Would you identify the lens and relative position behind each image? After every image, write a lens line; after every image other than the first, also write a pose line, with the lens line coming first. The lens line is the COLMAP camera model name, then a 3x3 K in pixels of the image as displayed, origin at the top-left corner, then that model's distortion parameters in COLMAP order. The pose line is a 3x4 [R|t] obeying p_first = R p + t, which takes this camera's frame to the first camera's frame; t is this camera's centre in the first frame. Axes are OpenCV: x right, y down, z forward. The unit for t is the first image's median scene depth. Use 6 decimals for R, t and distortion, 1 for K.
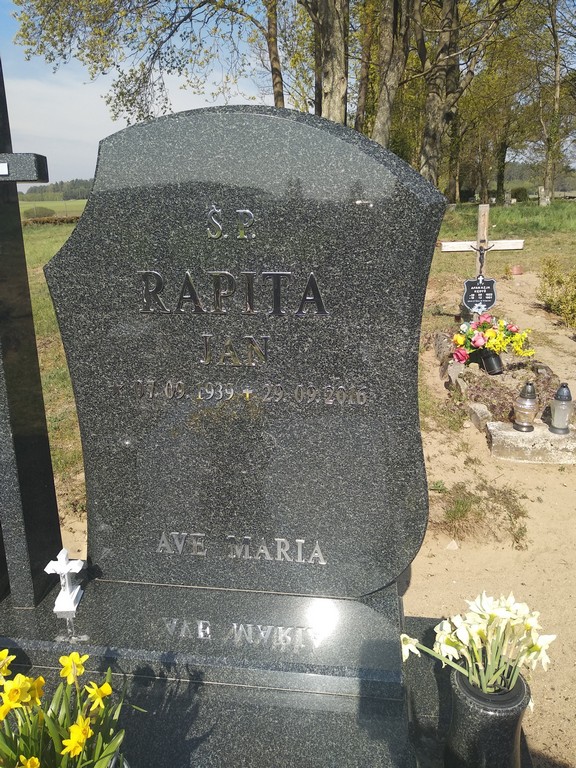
lens RADIAL K [[627.8, 0, 299.3], [0, 627.8, 403.6], [0, 0, 1]] dist [0.057820, -0.187849]
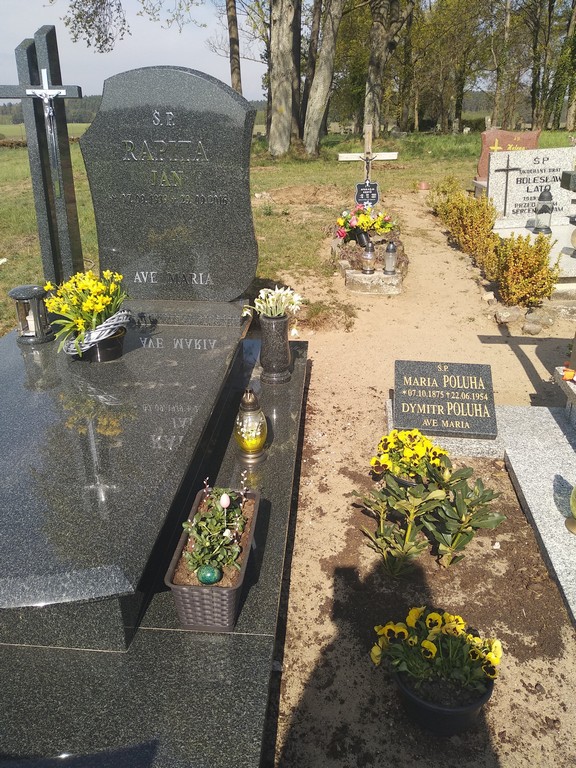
lens RADIAL K [[582.5, 0, 288.0], [0, 582.5, 384.0], [0, 0, 1]] dist [0.057987, -0.124531]
pose [[0.998601, -0.006143, 0.052527, 0.050831], [0.000739, 0.994755, 0.102280, 0.102639], [-0.052880, -0.102098, 0.993368, -0.278518]]
